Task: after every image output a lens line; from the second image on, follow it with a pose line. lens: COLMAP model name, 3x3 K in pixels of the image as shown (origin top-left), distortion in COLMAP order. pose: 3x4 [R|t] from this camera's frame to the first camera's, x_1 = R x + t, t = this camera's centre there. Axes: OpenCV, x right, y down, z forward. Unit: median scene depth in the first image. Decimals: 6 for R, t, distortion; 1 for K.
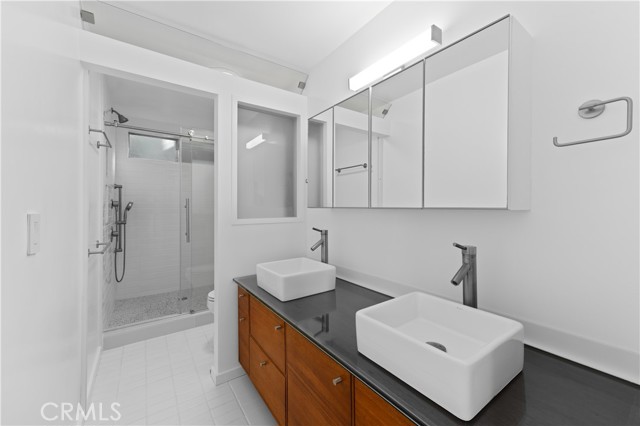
lens RADIAL K [[249.7, 0, 316.3], [0, 249.7, 206.2], [0, 0, 1]] dist [0.001966, 0.000103]
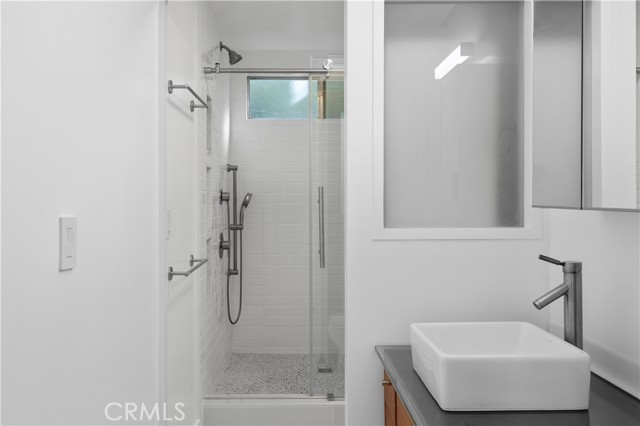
lens RADIAL K [[541.0, 0, 317.8], [0, 541.0, 199.1], [0, 0, 1]] dist [-0.029142, -0.002220]
pose [[0.828463, 0.001198, -0.560043, 0.135086], [0.001919, 0.999986, 0.004978, -0.009823], [0.560041, -0.005199, 0.828449, 0.024101]]
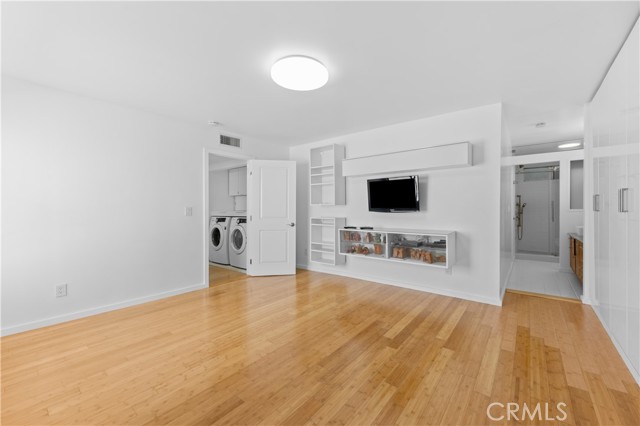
lens RADIAL K [[259.1, 0, 337.0], [0, 259.1, 210.1], [0, 0, 1]] dist [-0.000683, -0.000026]
pose [[0.309287, 0.002773, -0.950965, 0.973721], [0.007649, 0.999956, 0.005404, 0.020998], [0.950938, -0.008945, 0.309252, -1.362010]]
